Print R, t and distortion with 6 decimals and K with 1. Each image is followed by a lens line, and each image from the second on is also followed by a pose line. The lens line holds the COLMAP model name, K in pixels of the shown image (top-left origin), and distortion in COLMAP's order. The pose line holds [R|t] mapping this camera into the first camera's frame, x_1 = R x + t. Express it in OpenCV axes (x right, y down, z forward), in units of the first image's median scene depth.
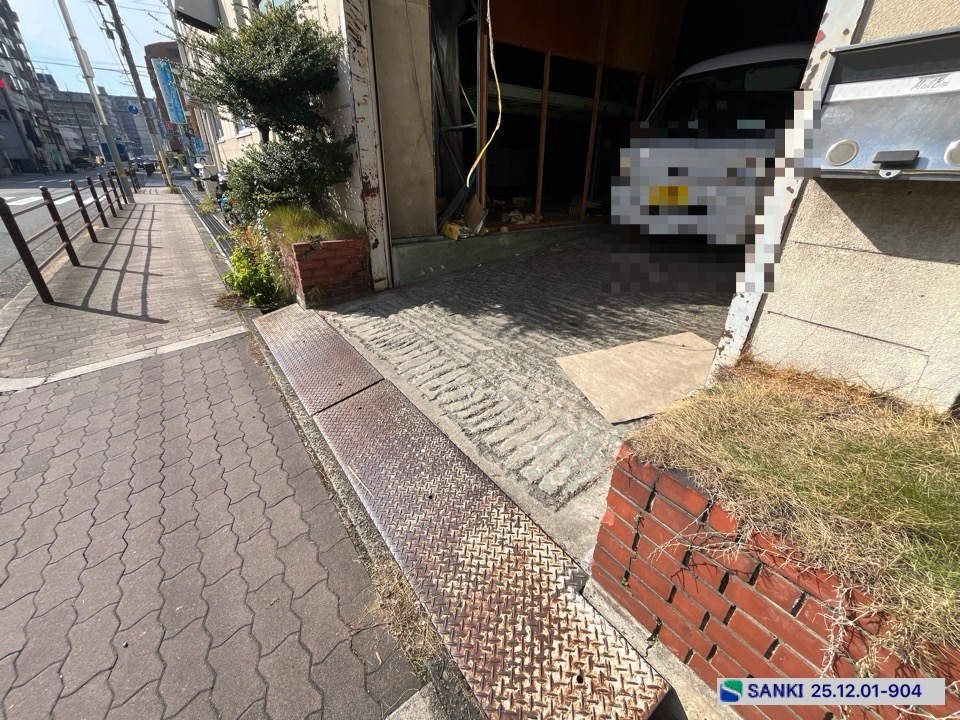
lens RADIAL K [[389.6, 0, 478.1], [0, 389.6, 359.4], [0, 0, 1]] dist [-0.002393, -0.000135]
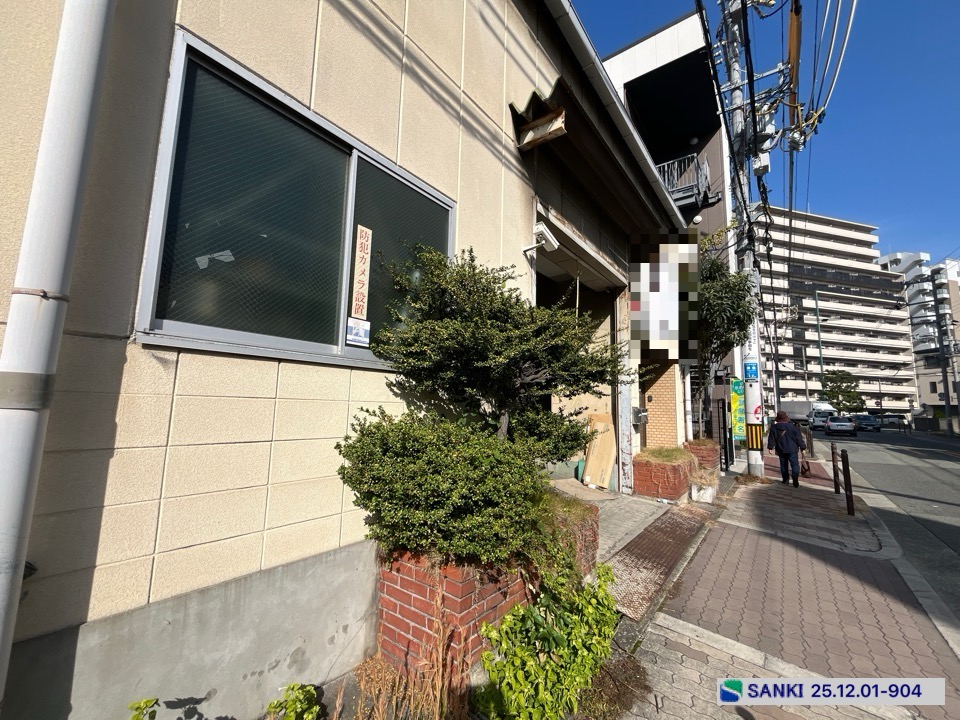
lens RADIAL K [[389.6, 0, 477.4], [0, 389.6, 359.0], [0, 0, 1]] dist [-0.002393, -0.000135]
pose [[-0.275401, 0.091791, 0.956937, -1.270344], [0.400299, 0.915977, 0.027342, -0.726992], [-0.874022, 0.390591, -0.289005, 1.284875]]
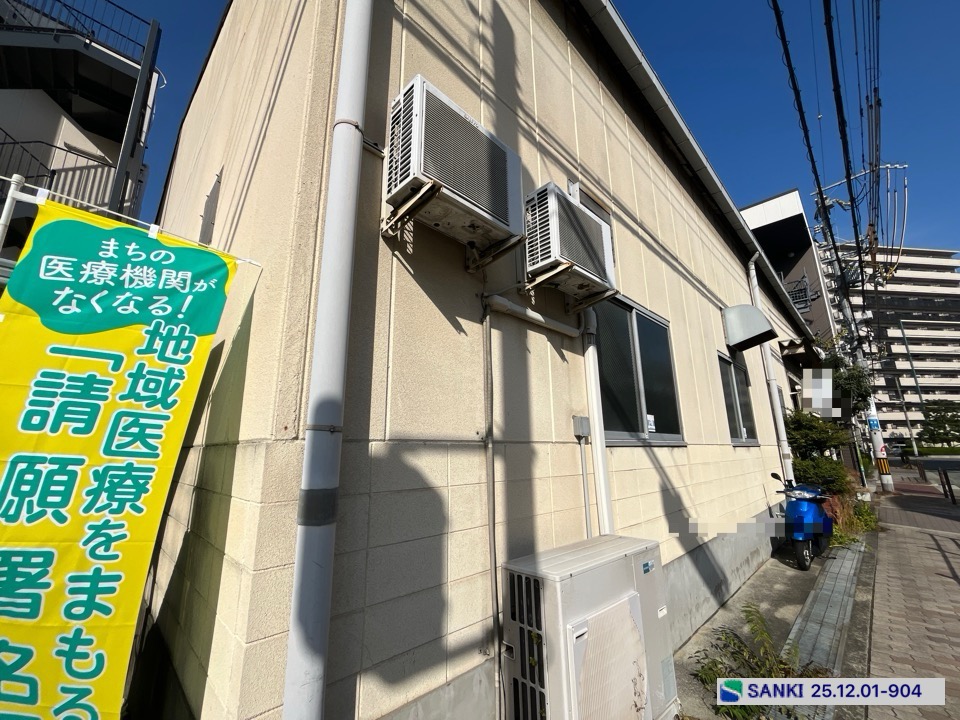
lens RADIAL K [[389.6, 0, 477.5], [0, 389.6, 360.8], [0, 0, 1]] dist [-0.002393, -0.000135]
pose [[-0.149137, 0.208631, 0.966556, -2.762983], [0.449291, 0.885055, -0.121715, -1.813716], [-0.880849, 0.416113, -0.225731, 3.292370]]
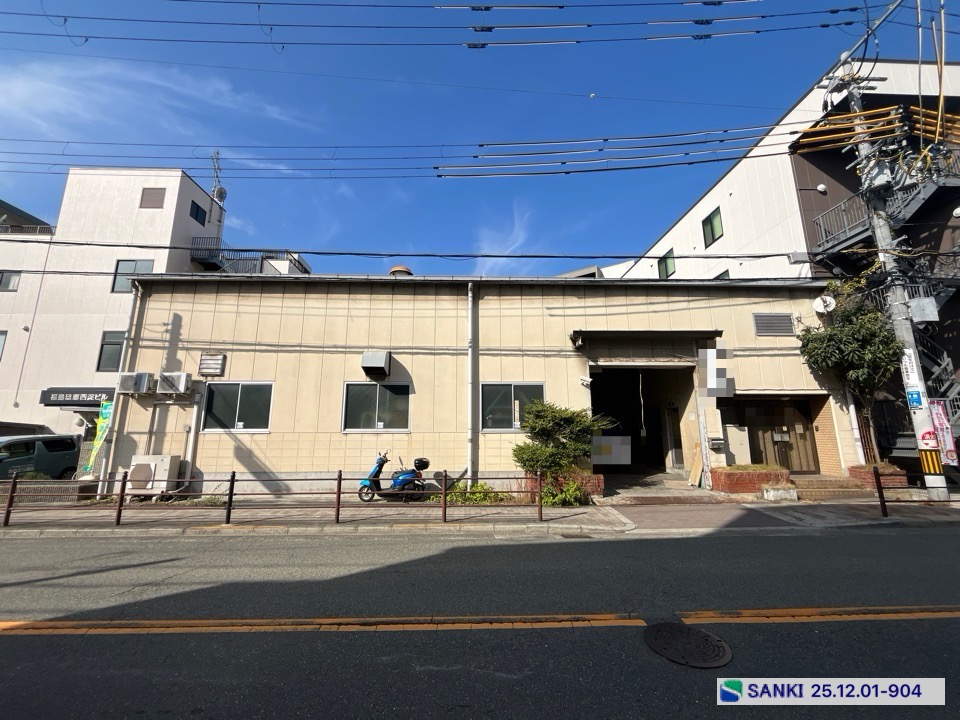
lens RADIAL K [[389.6, 0, 478.0], [0, 389.6, 360.5], [0, 0, 1]] dist [-0.002393, -0.000135]
pose [[0.561230, 0.140484, 0.815650, -3.227875], [0.380194, 0.831602, -0.404834, -0.156564], [-0.735169, 0.537310, 0.413309, -0.002110]]
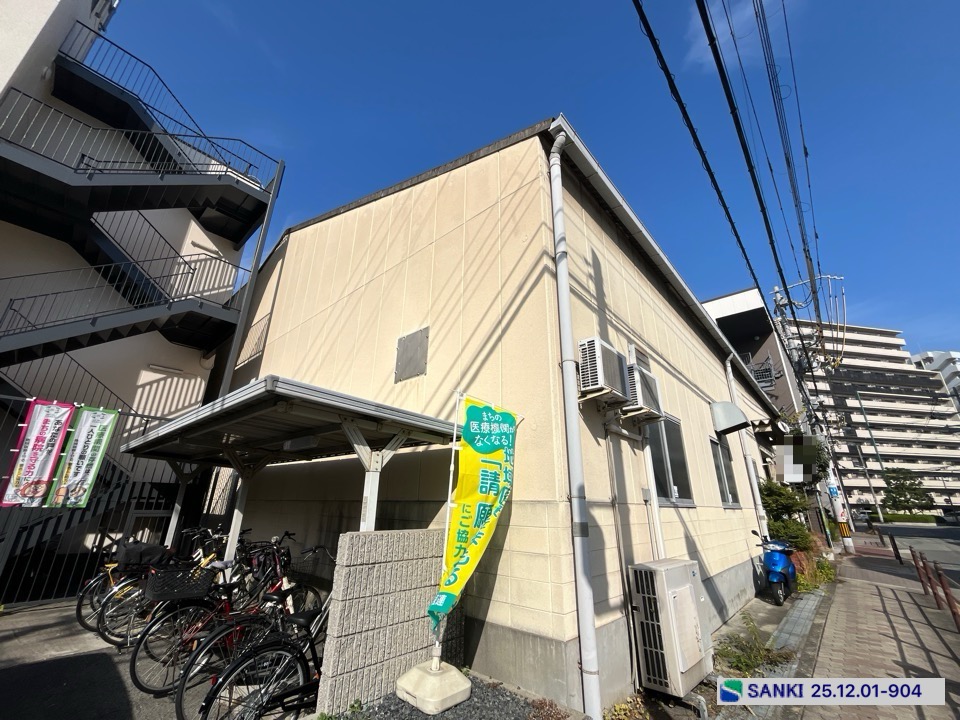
lens RADIAL K [[389.6, 0, 477.1], [0, 389.6, 360.4], [0, 0, 1]] dist [-0.002393, -0.000135]
pose [[-0.207242, 0.324704, 0.922832, -3.273639], [0.420130, 0.881434, -0.215788, -2.056376], [-0.883482, 0.342989, -0.319088, 3.763896]]
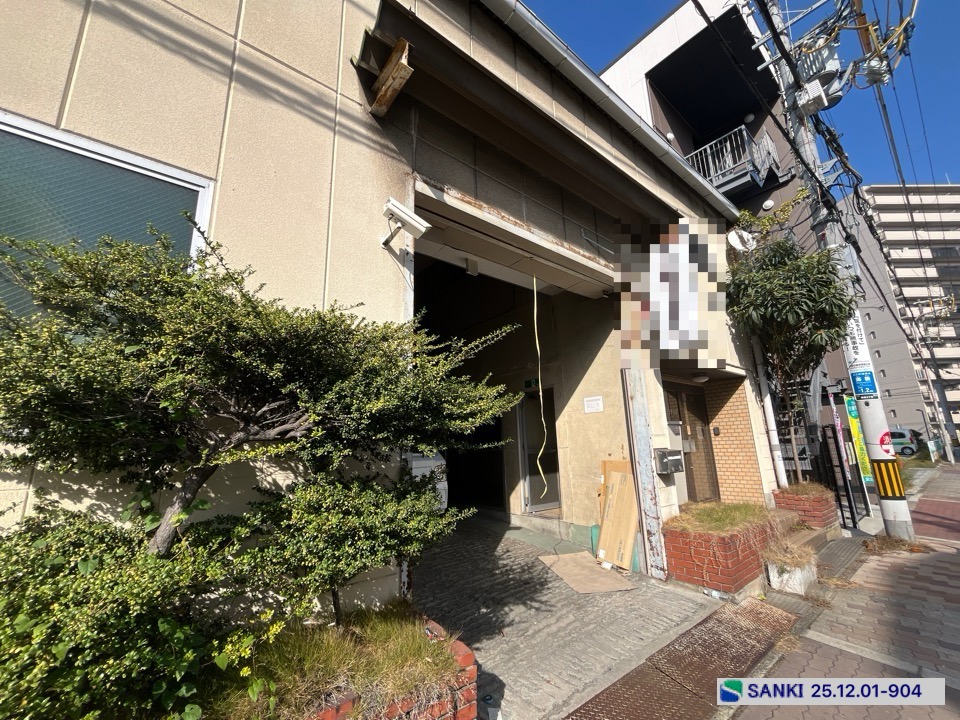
lens RADIAL K [[389.6, 0, 476.4], [0, 389.6, 359.2], [0, 0, 1]] dist [-0.002393, -0.000135]
pose [[-0.047408, 0.206827, 0.977228, -1.013630], [0.468481, 0.868657, -0.161121, -0.515739], [-0.882201, 0.450175, -0.138076, 0.795434]]
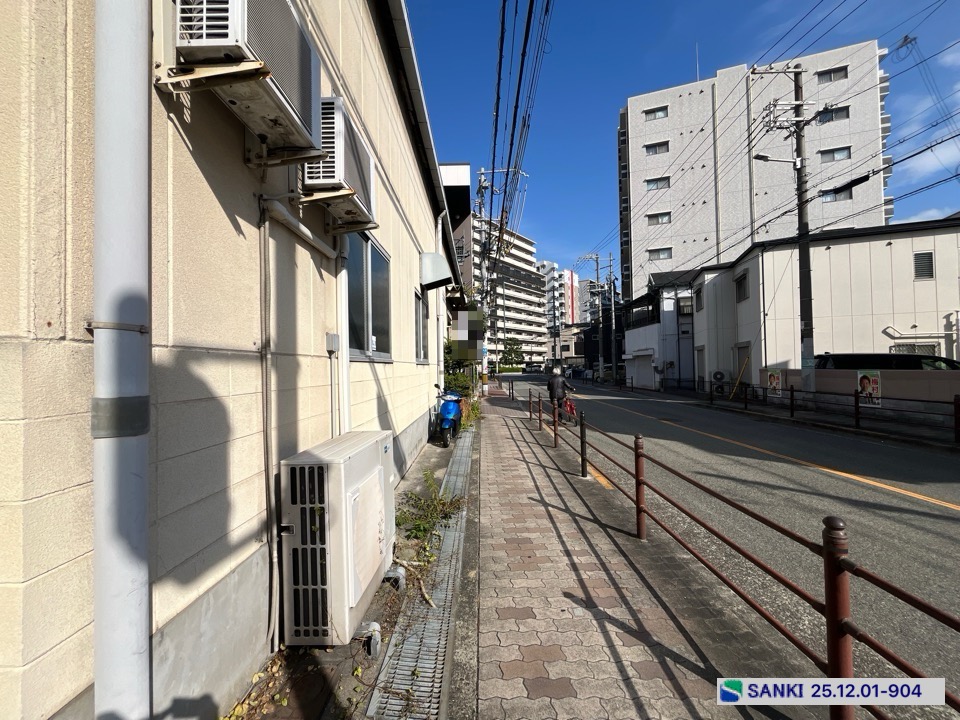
lens RADIAL K [[389.6, 0, 479.0], [0, 389.6, 361.3], [0, 0, 1]] dist [-0.002393, -0.000135]
pose [[-0.807283, 0.005599, 0.590138, -2.779394], [0.266444, 0.895701, 0.355987, -1.879517], [-0.526594, 0.444621, -0.724576, 3.452894]]
